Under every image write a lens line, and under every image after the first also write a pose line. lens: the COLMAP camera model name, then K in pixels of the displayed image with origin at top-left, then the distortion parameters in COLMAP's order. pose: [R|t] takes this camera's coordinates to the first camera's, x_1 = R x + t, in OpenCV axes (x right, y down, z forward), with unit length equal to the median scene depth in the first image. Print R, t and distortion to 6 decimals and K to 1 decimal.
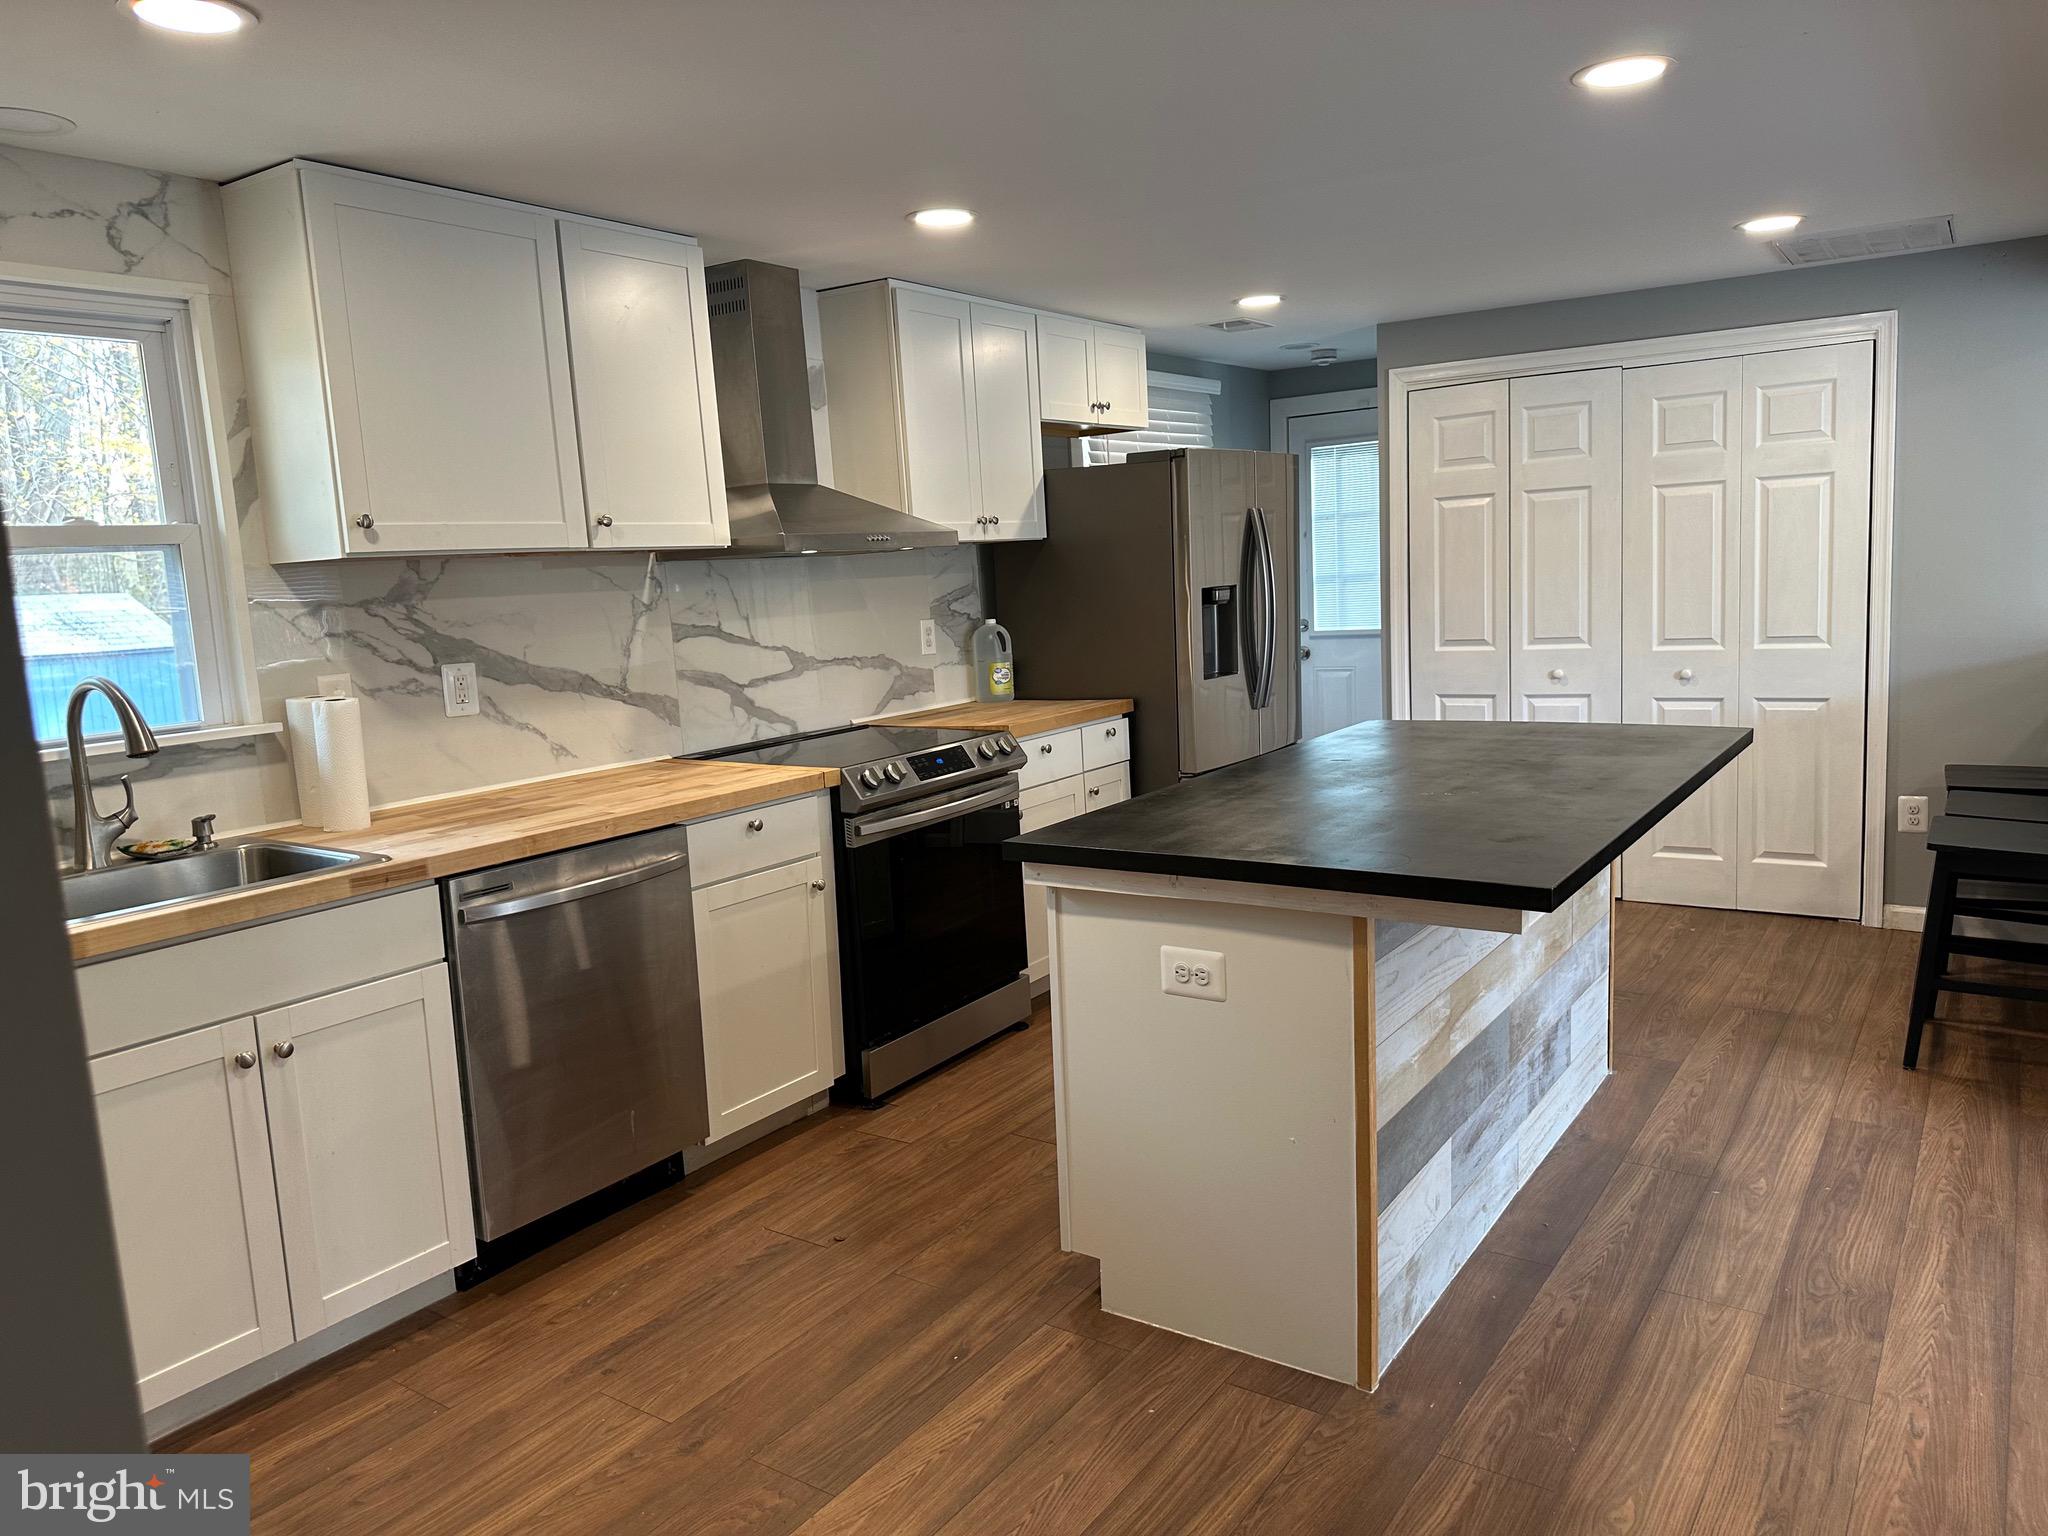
lens RADIAL K [[1423.1, 0, 1034.5], [0, 1423.1, 768.2], [0, 0, 1]] dist [0.108108, -0.224962]
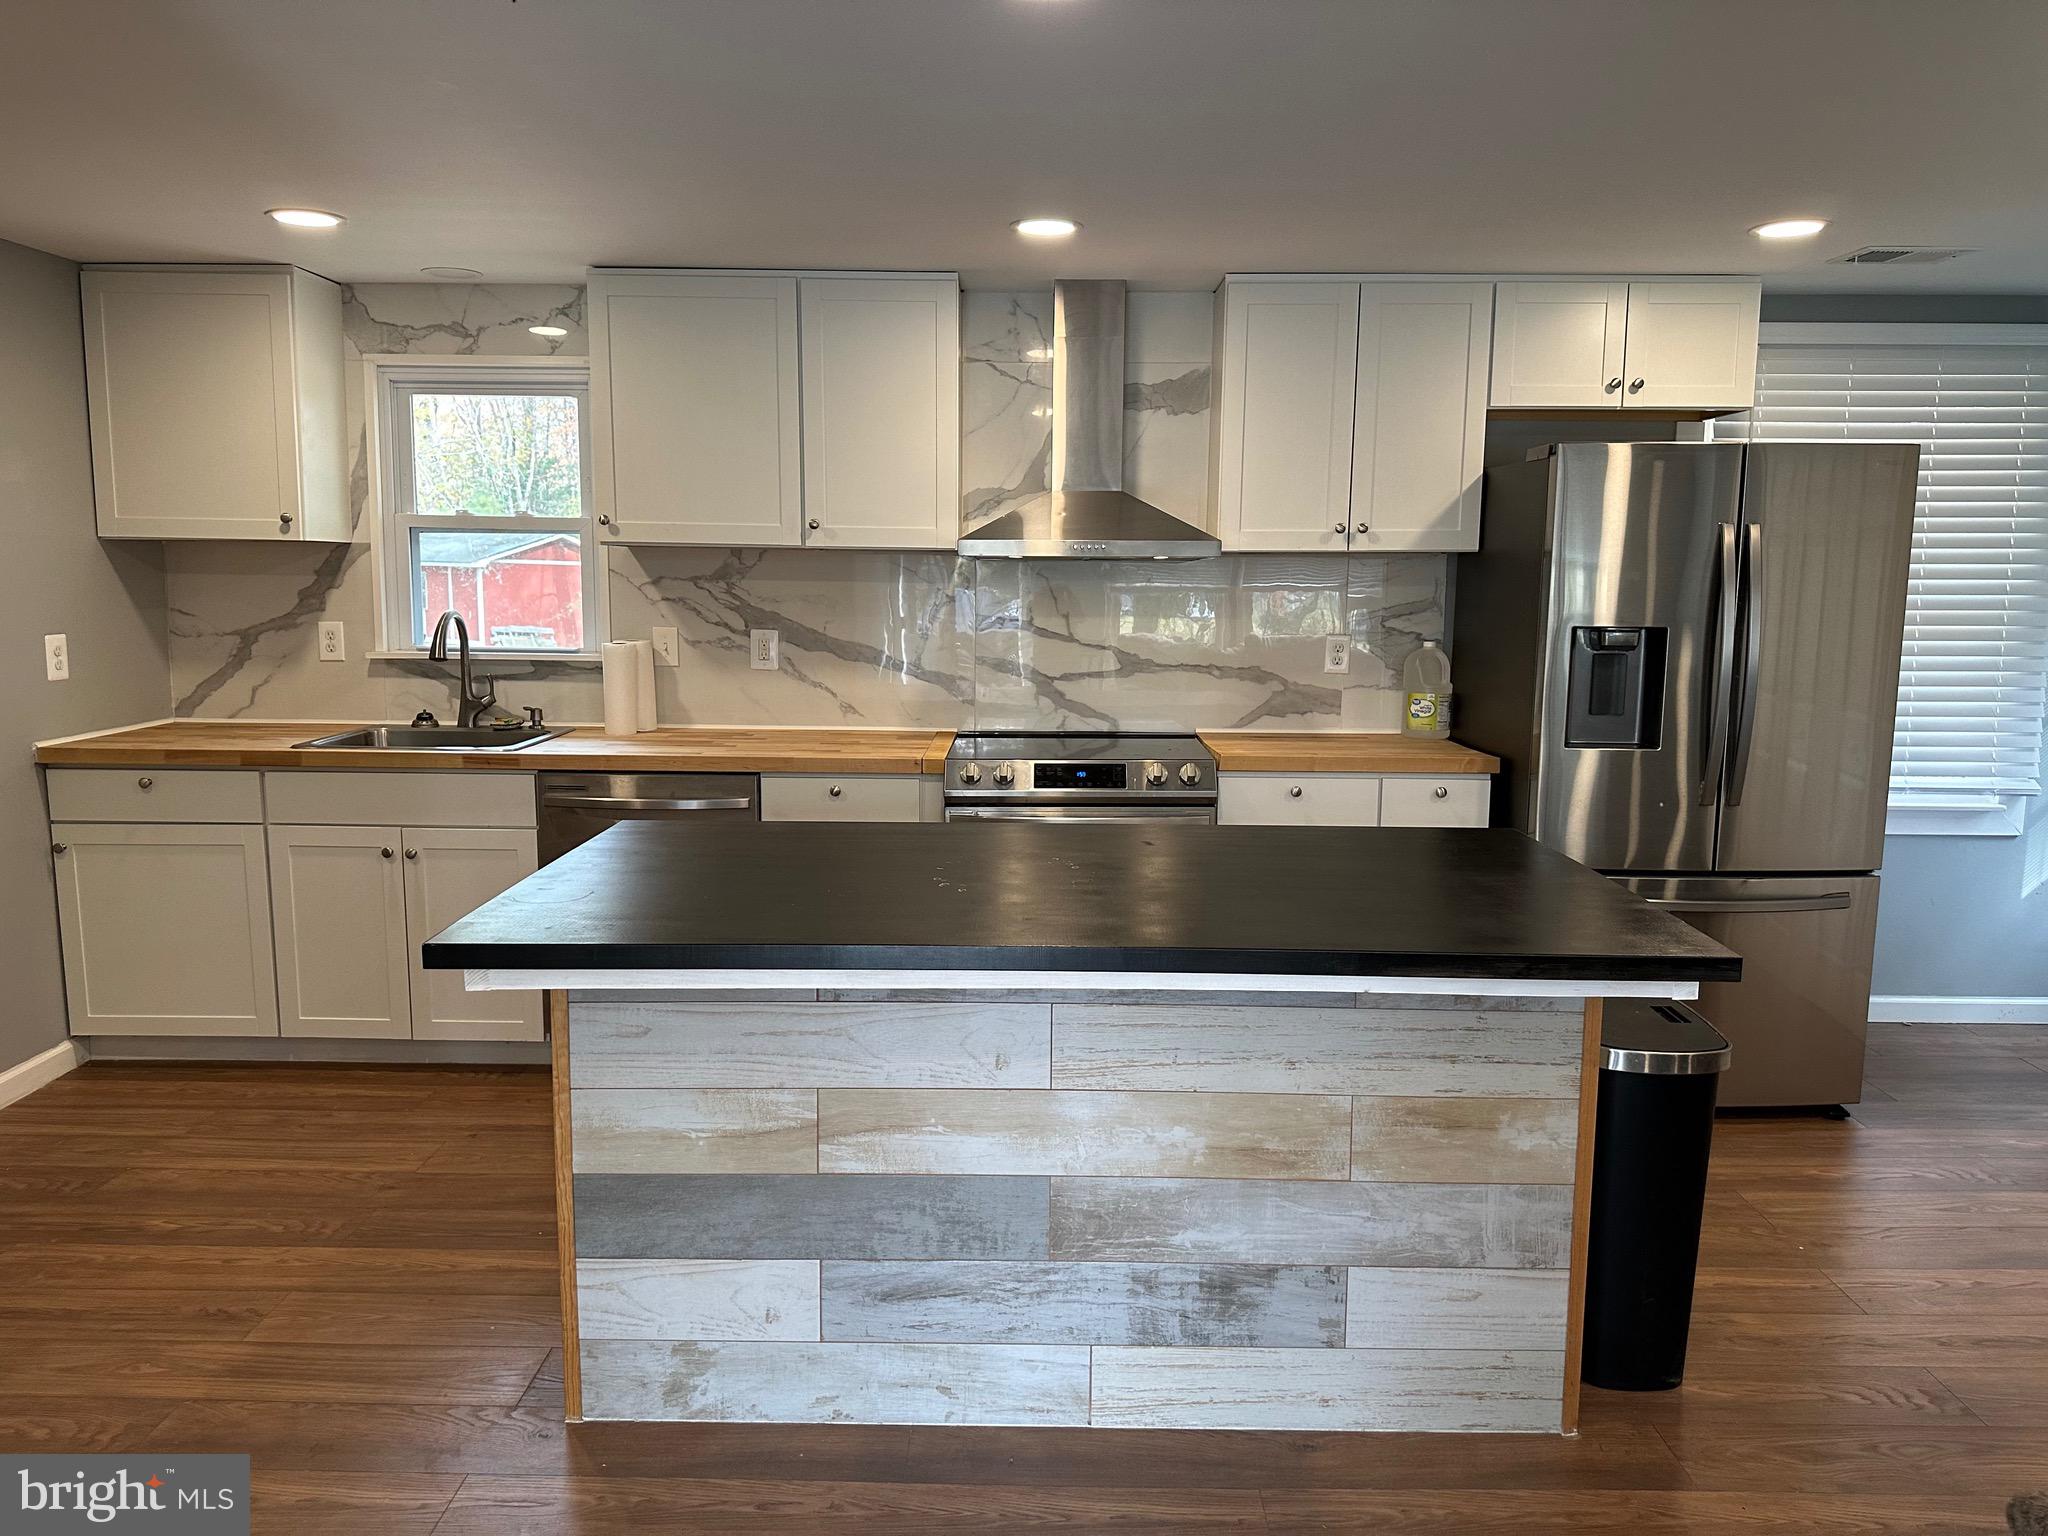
lens RADIAL K [[1423.1, 0, 1034.5], [0, 1423.1, 768.2], [0, 0, 1]] dist [0.108108, -0.224962]
pose [[0.552979, 0.172580, -0.815126, 0.804295], [-0.155183, 0.982528, 0.102747, -0.118270], [0.818616, 0.069677, 0.570099, 0.458068]]
